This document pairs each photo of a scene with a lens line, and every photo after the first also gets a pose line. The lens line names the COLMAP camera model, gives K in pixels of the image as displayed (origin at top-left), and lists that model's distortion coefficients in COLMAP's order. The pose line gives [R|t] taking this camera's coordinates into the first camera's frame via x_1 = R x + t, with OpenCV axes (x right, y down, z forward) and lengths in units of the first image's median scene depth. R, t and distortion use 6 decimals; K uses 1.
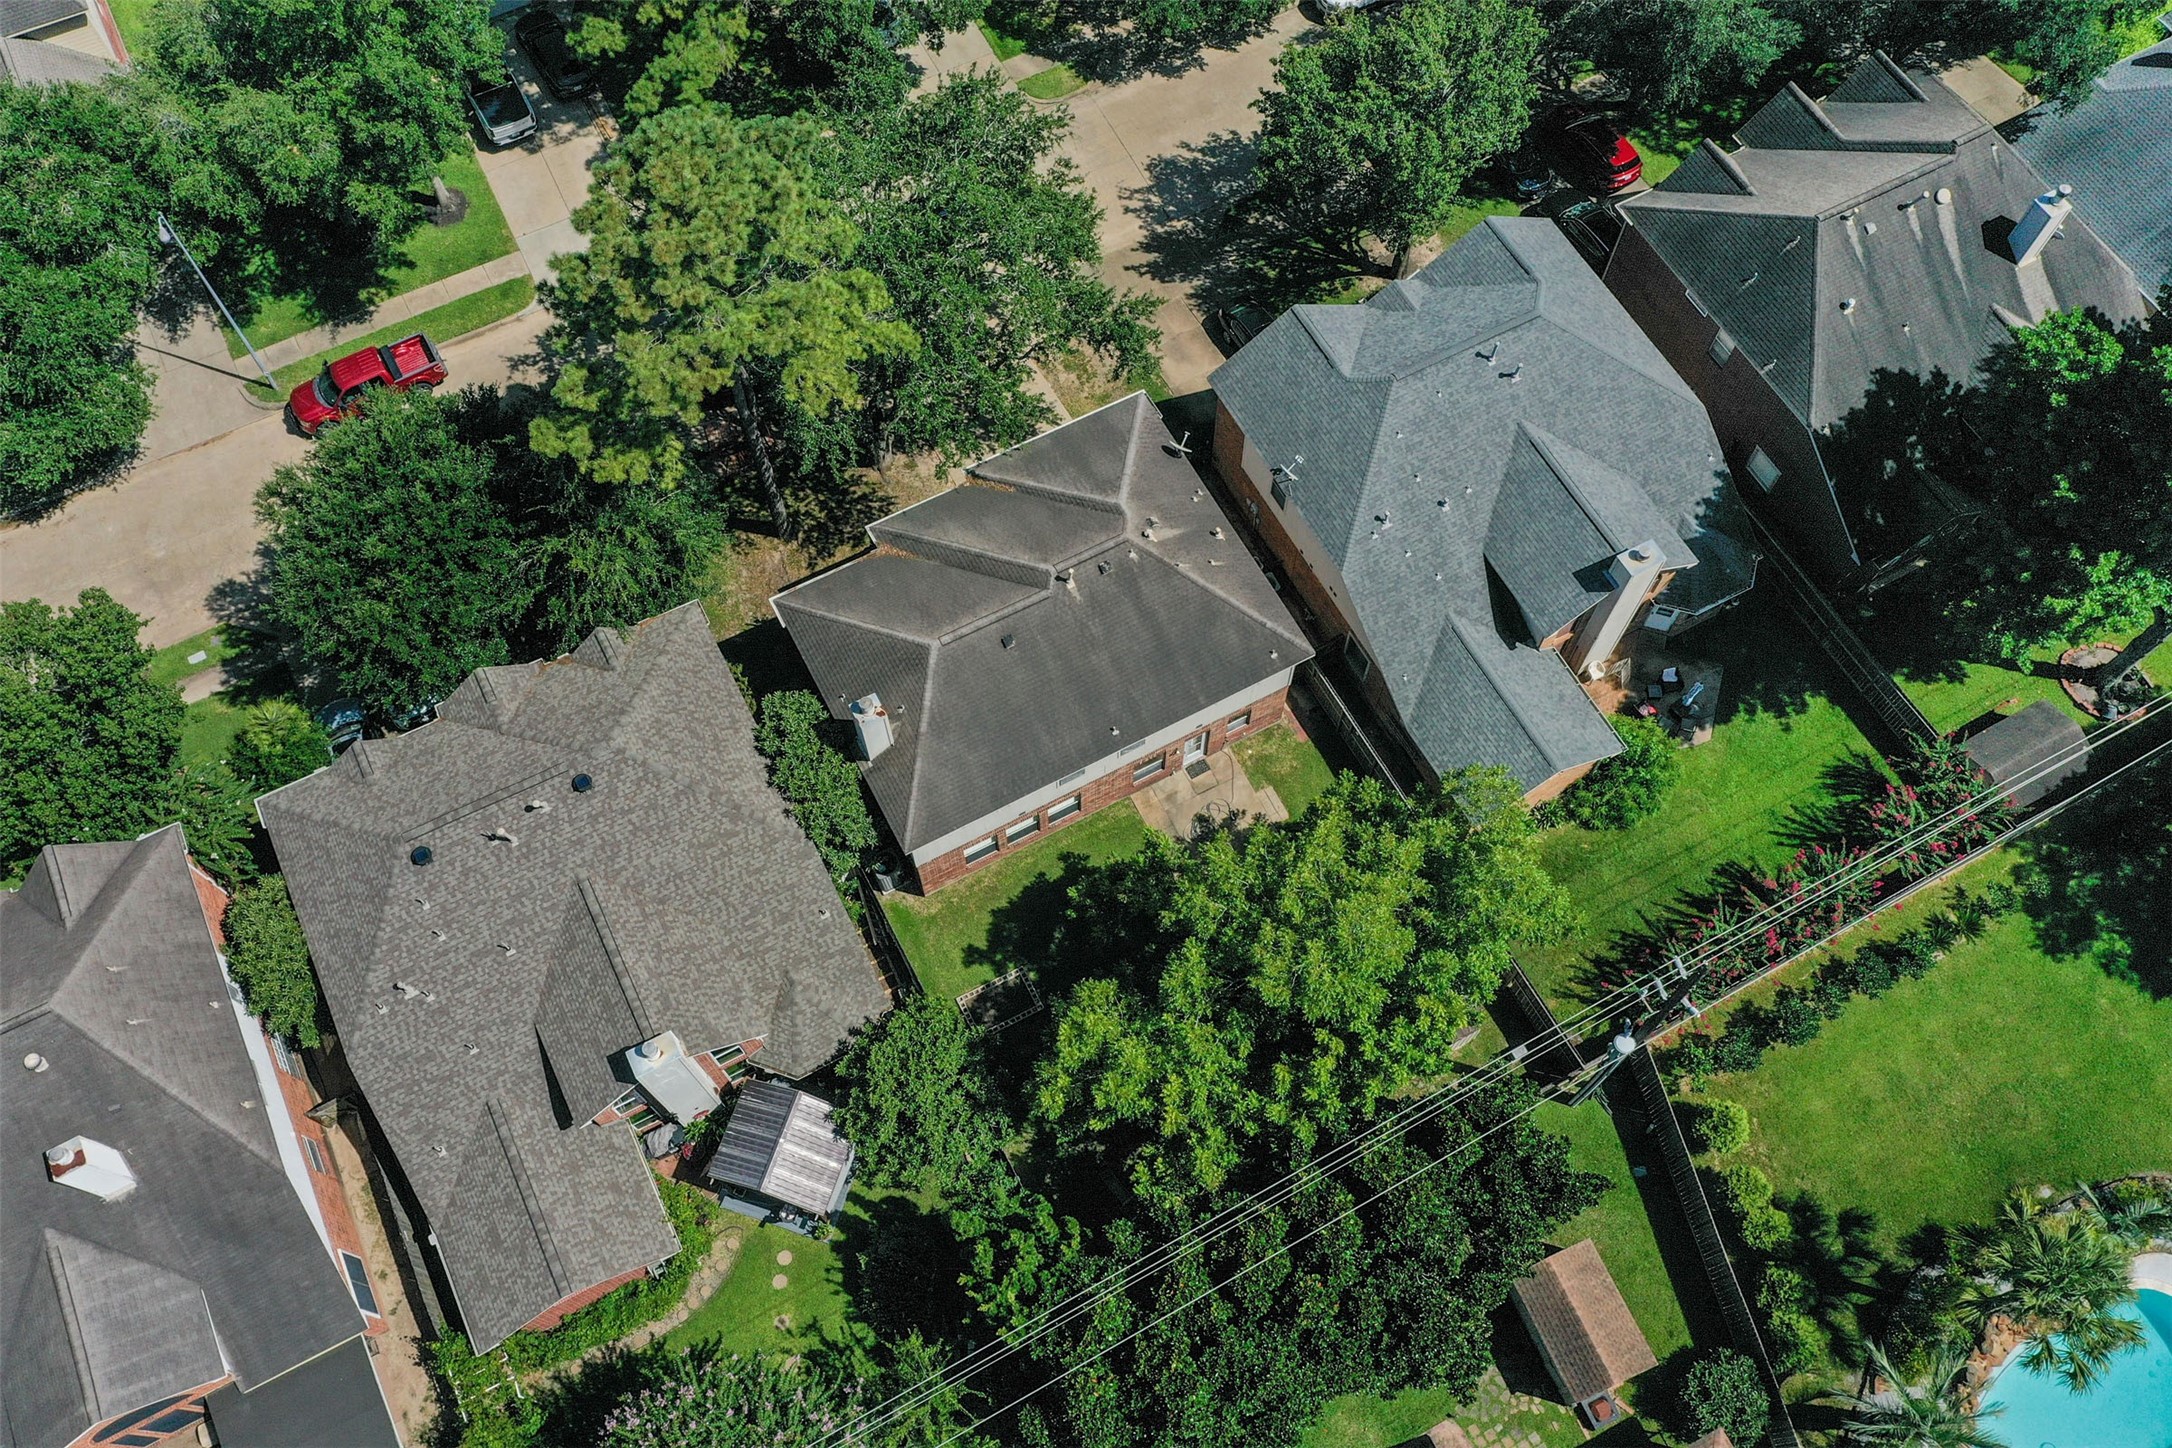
lens RADIAL K [[1738.5, 0, 1086.0], [0, 1738.5, 724.0], [0, 0, 1]] dist [0.020850, -0.000442]
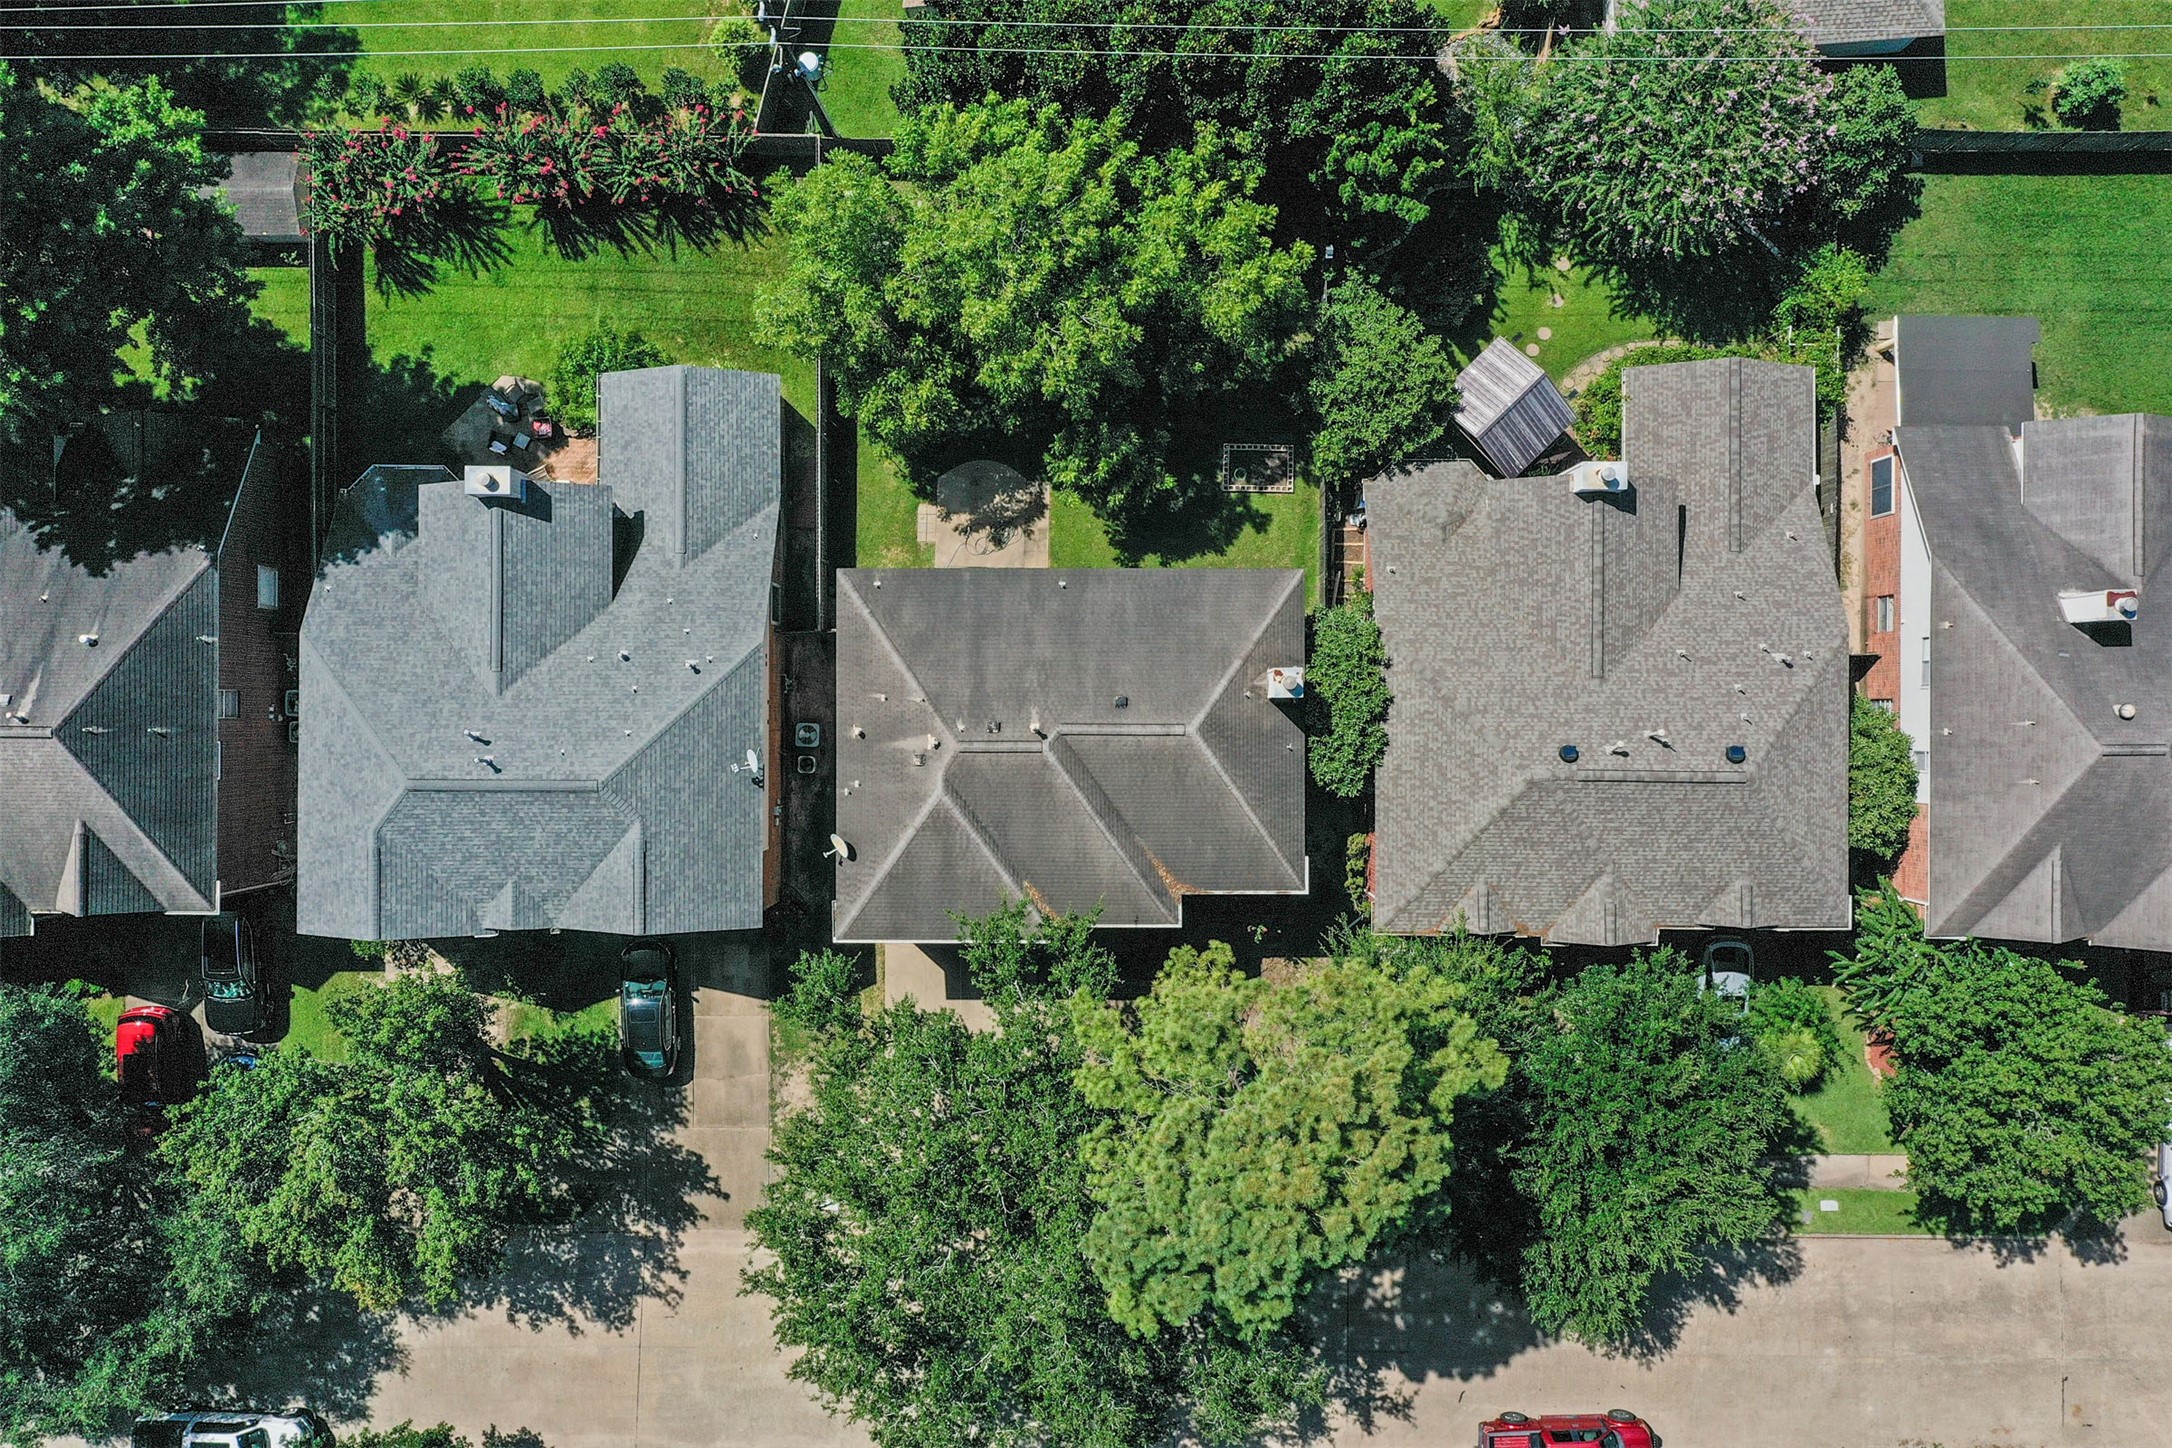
lens RADIAL K [[1738.5, 0, 1086.0], [0, 1738.5, 724.0], [0, 0, 1]] dist [0.020850, -0.000442]
pose [[-0.883059, -0.469019, 0.015125, -0.044030], [0.428863, -0.793532, 0.431721, -0.445595], [-0.190483, 0.387721, 0.901880, 0.122239]]
